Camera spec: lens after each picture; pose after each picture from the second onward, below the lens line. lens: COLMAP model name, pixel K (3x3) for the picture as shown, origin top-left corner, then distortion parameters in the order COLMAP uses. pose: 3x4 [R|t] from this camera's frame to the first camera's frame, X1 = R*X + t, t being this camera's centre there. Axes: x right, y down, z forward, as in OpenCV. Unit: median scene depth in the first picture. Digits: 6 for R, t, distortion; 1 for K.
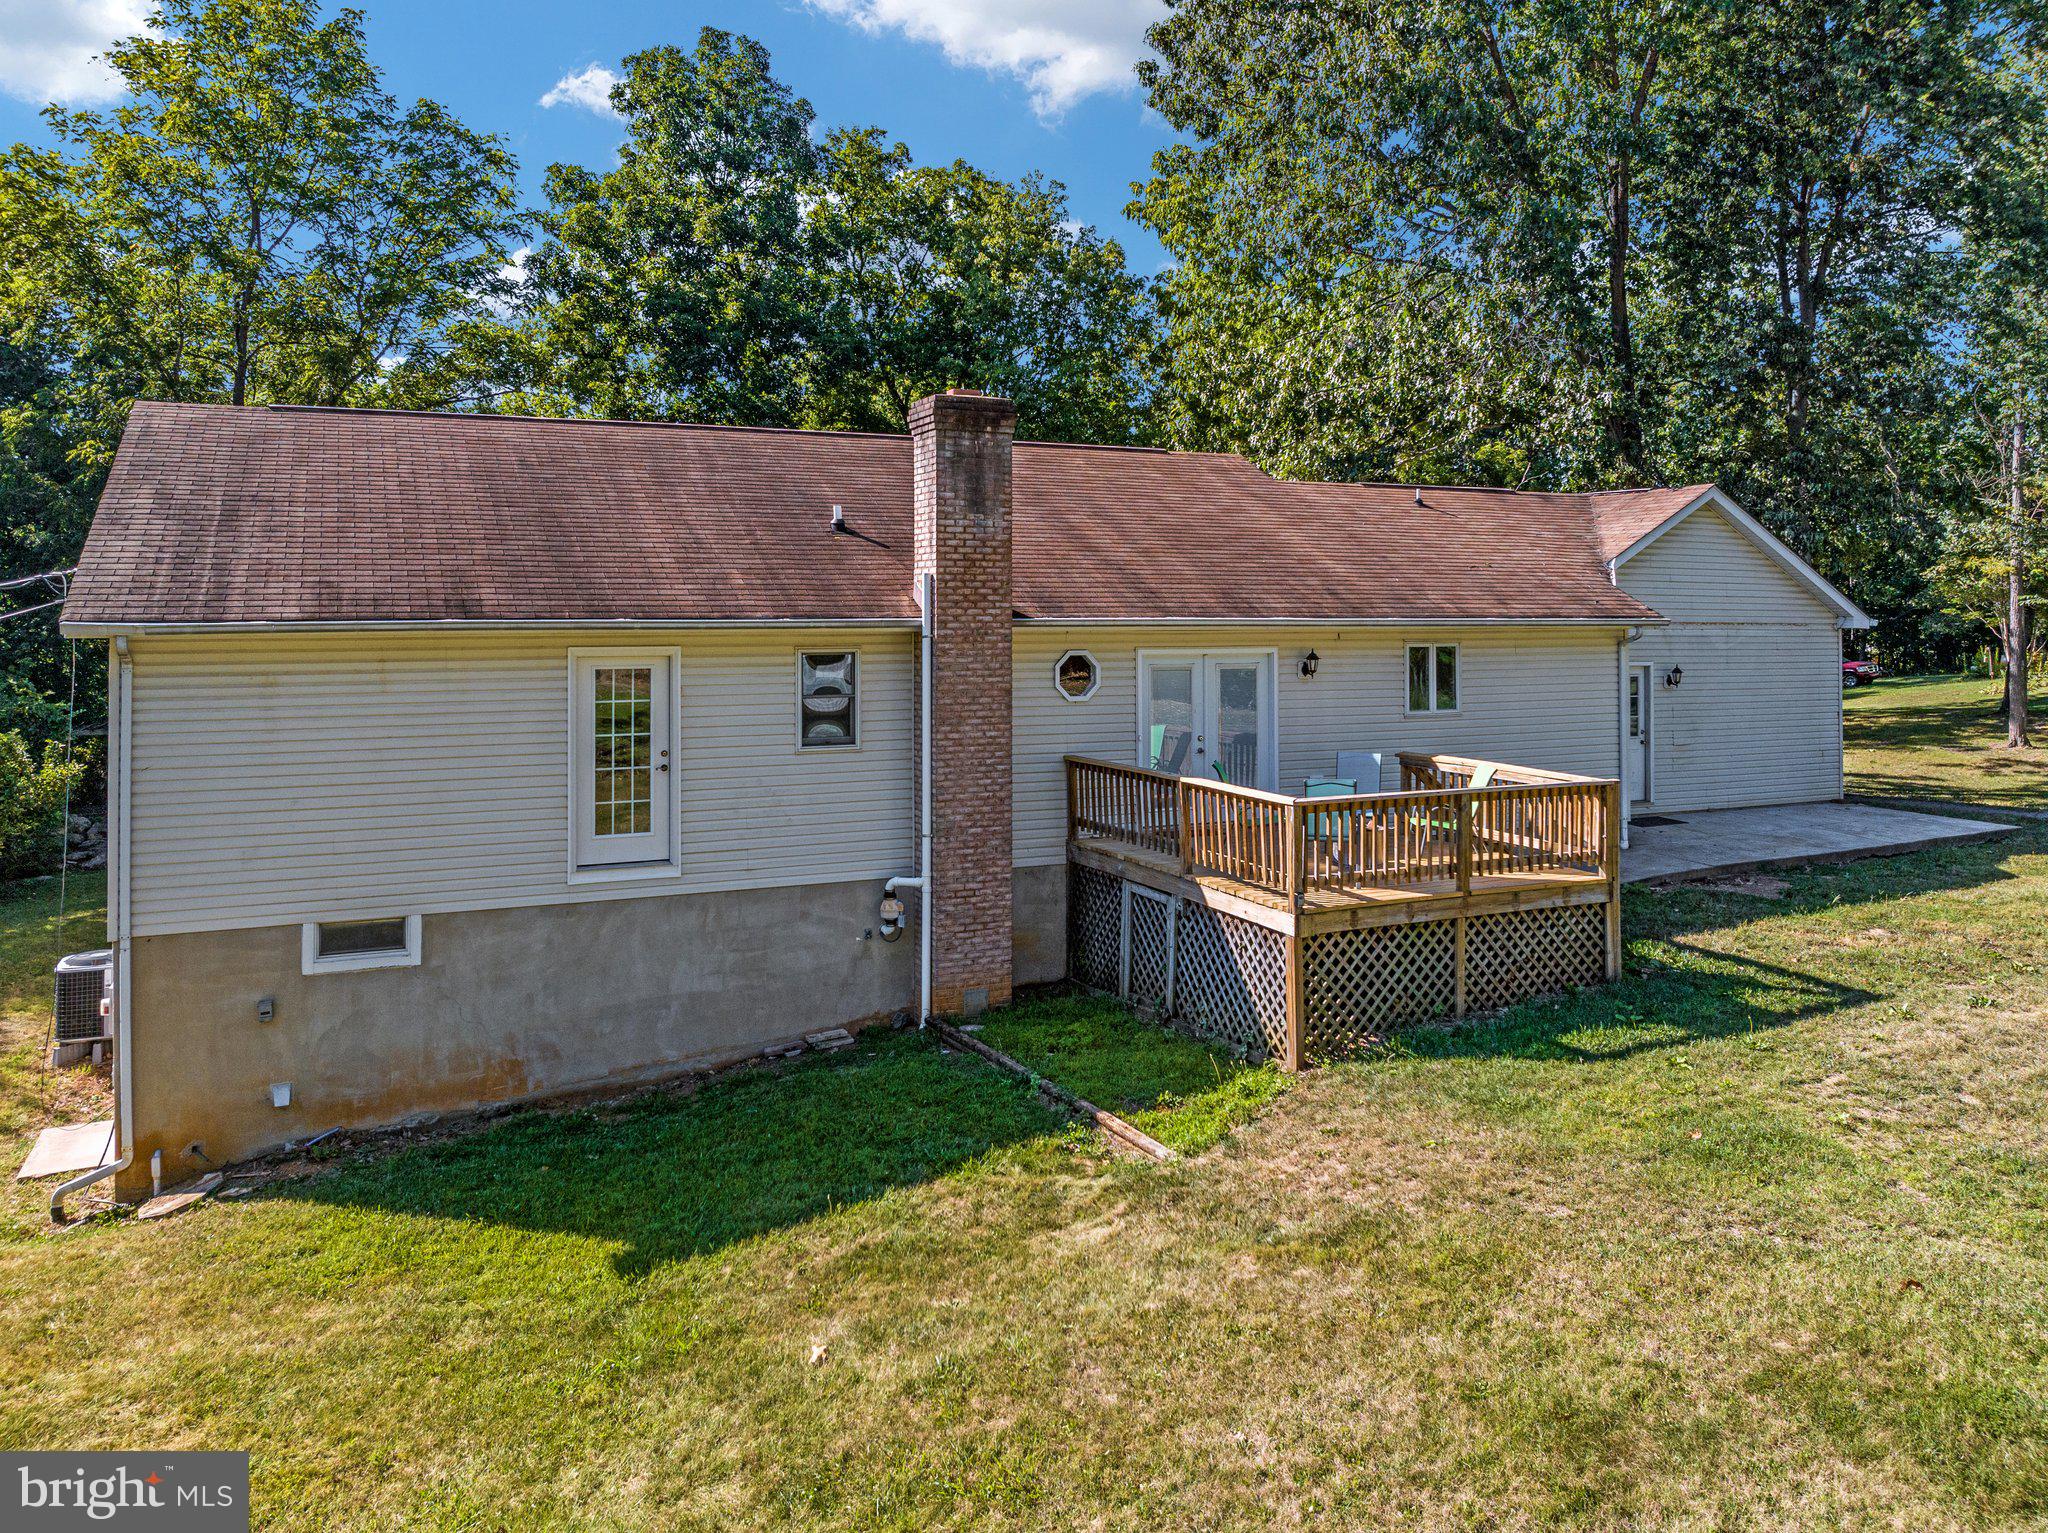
lens RADIAL K [[1467.6, 0, 1027.0], [0, 1467.6, 600.7], [0, 0, 1]] dist [-0.031457, 0.009063]
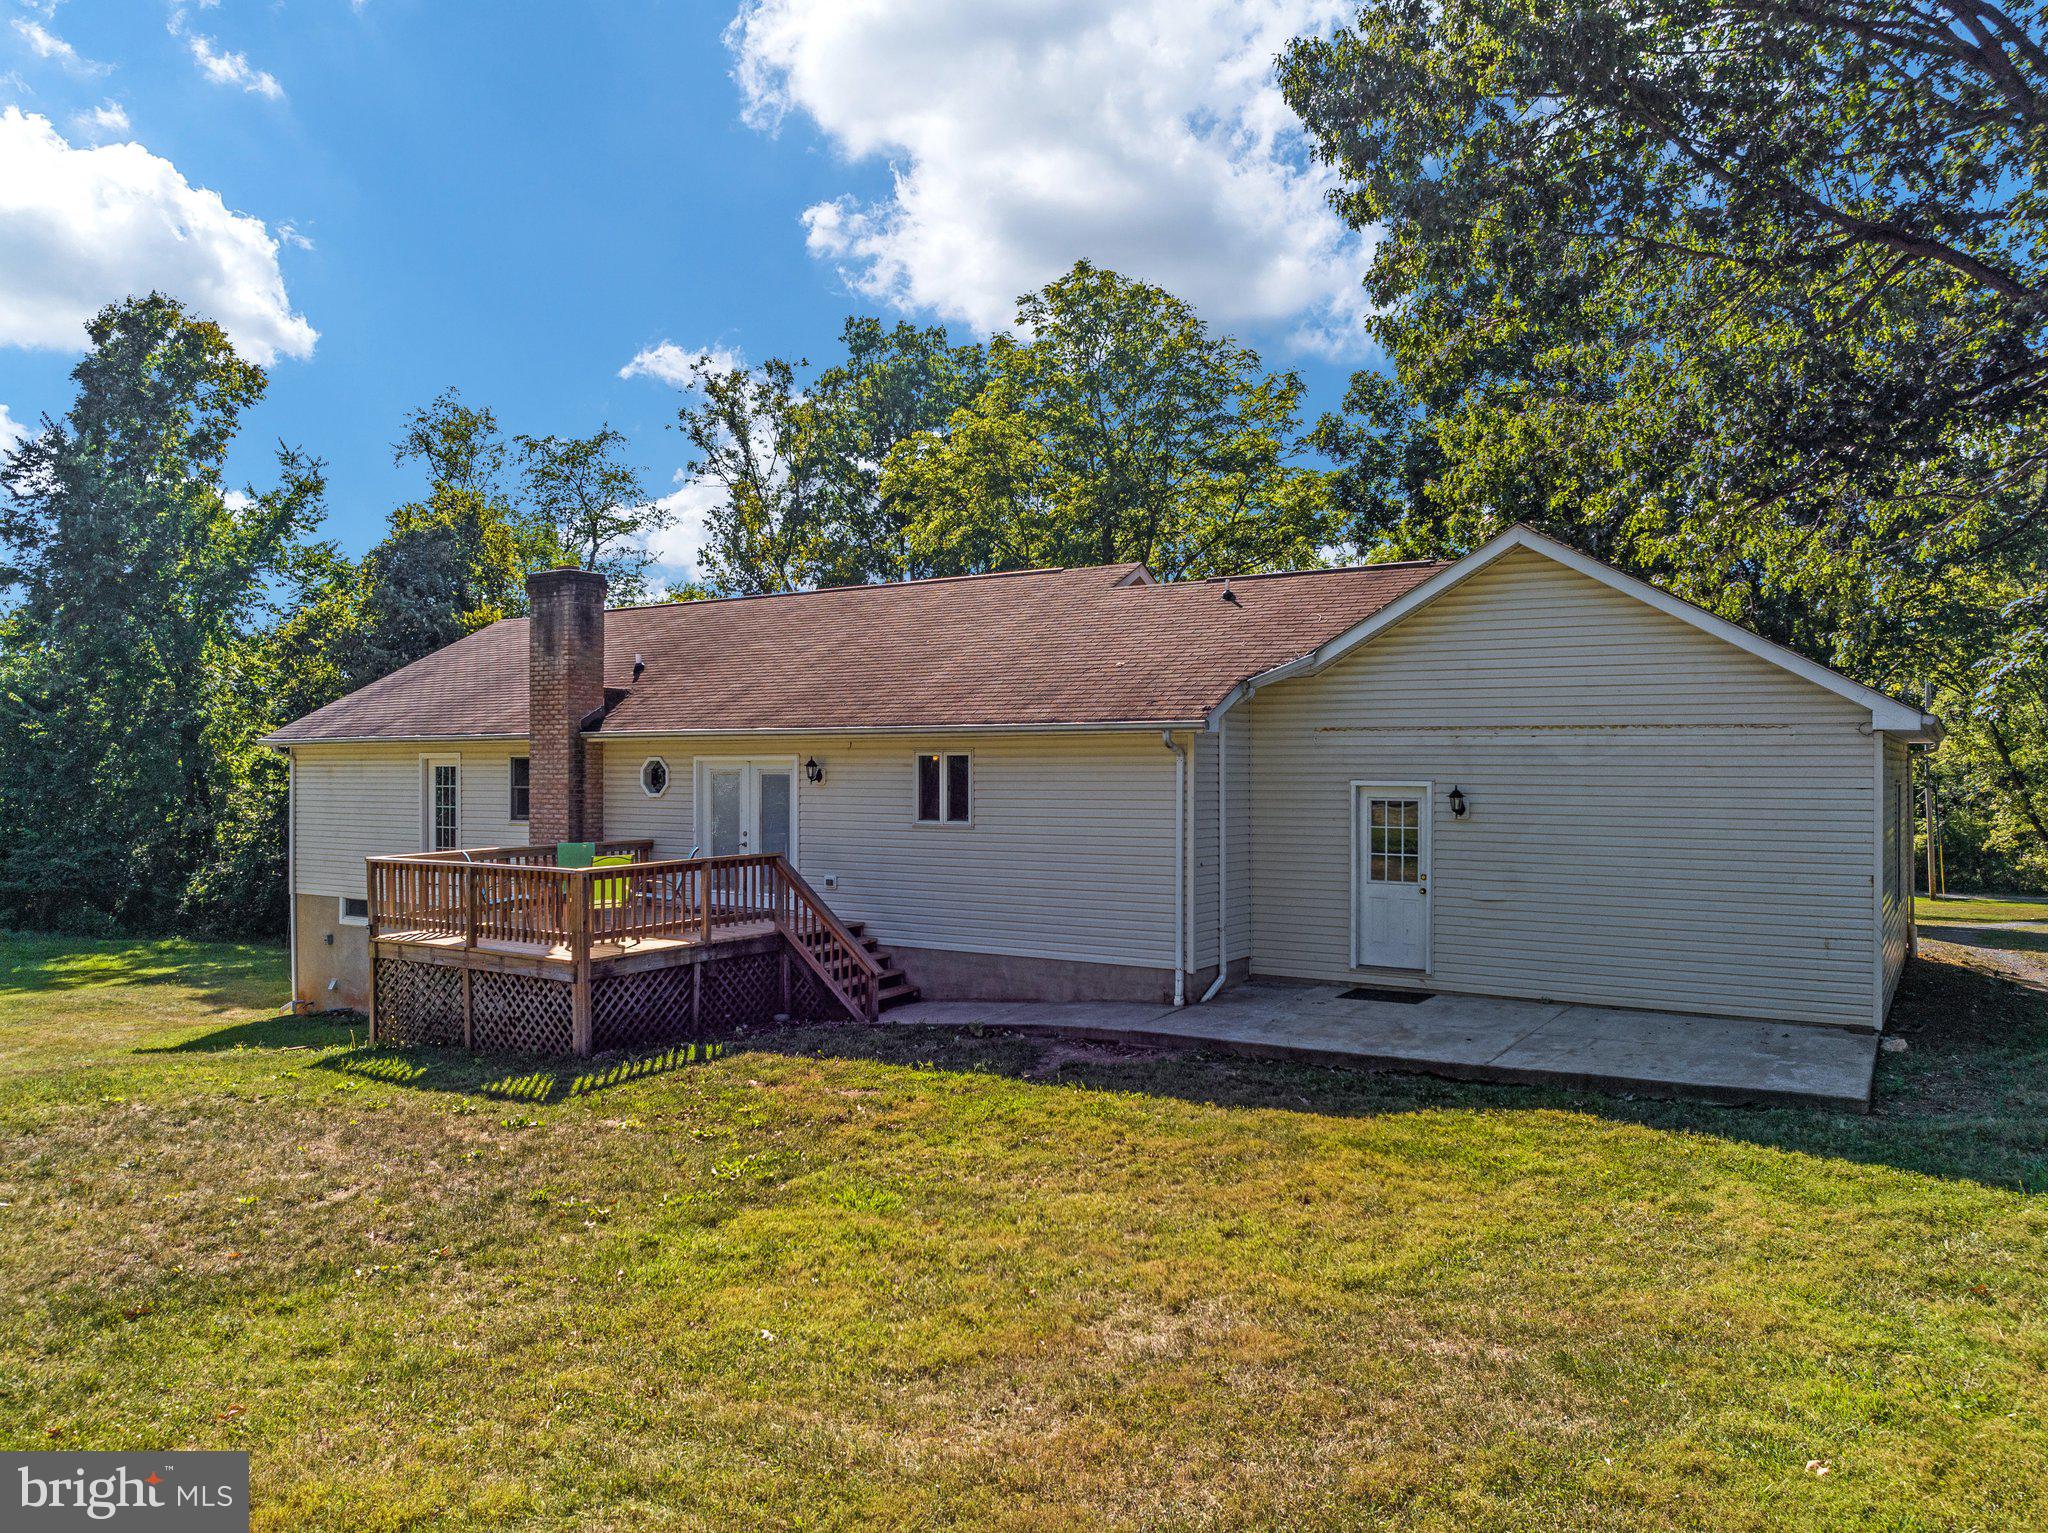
lens RADIAL K [[1395.0, 0, 1034.7], [0, 1395.0, 788.7], [0, 0, 1]] dist [-0.025003, 0.001688]
pose [[0.538721, 0.013310, -0.842379, 1.526105], [0.011094, 0.999676, 0.022890, 0.046669], [0.842411, -0.021677, 0.538399, 0.784066]]
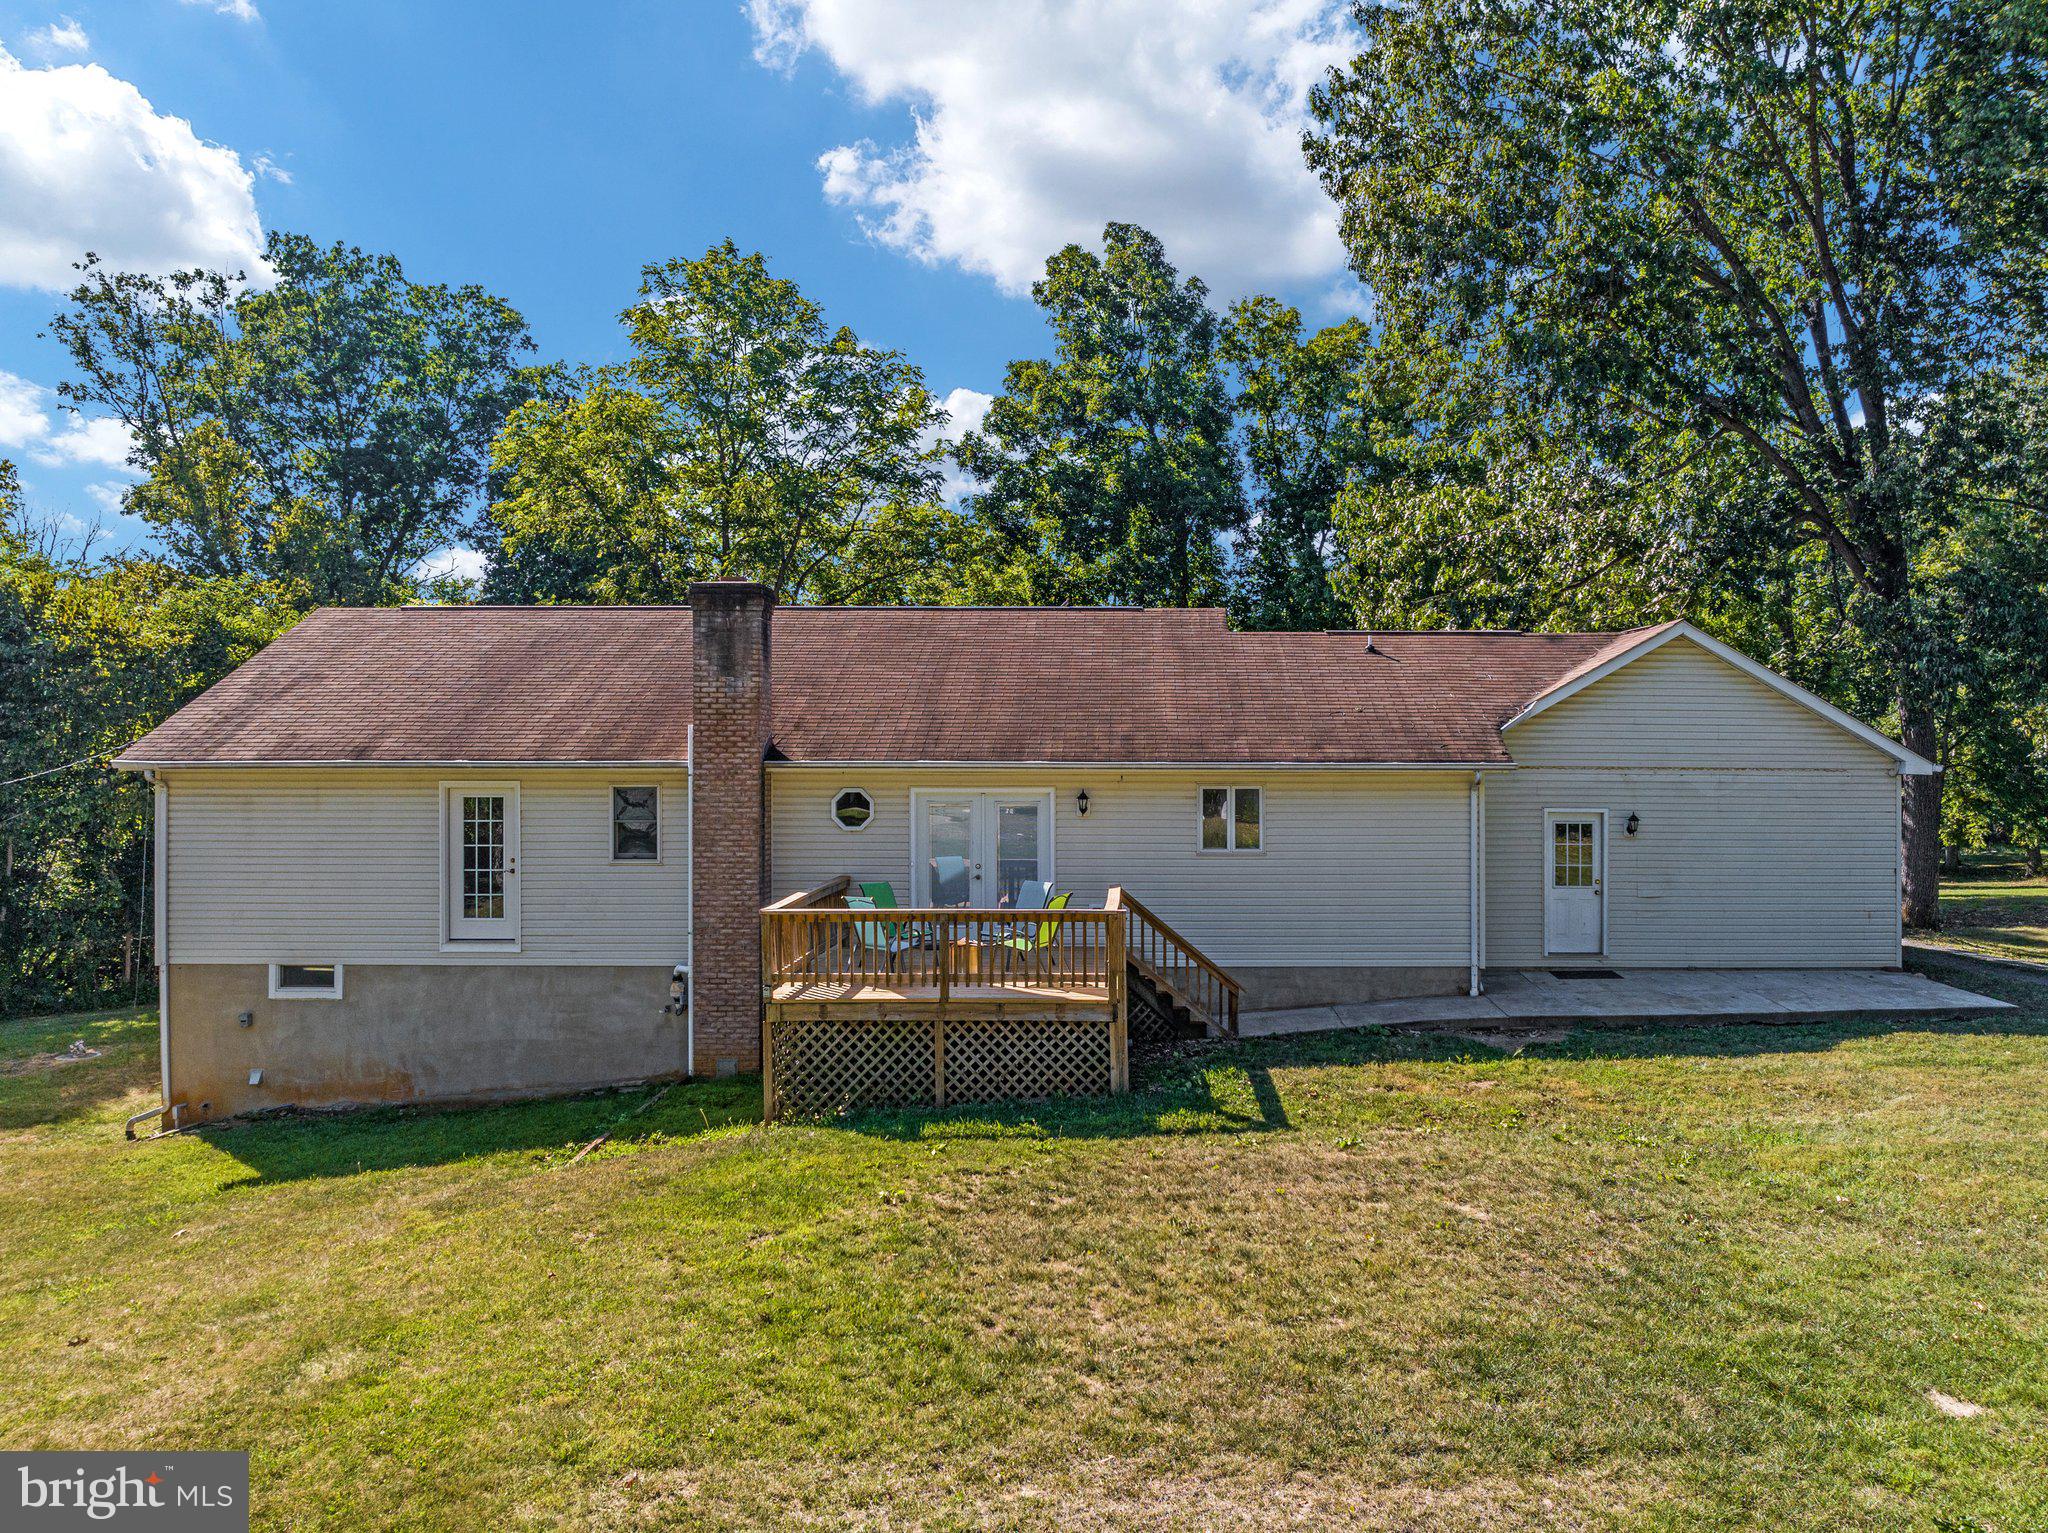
lens RADIAL K [[1472.1, 0, 1147.8], [0, 1472.1, 770.0], [0, 0, 1]] dist [-0.029467, -0.003900]
pose [[0.911727, 0.004115, -0.410777, 0.926220], [0.002923, 0.999860, 0.016502, 0.000532], [0.410787, -0.016246, 0.911587, 0.014043]]
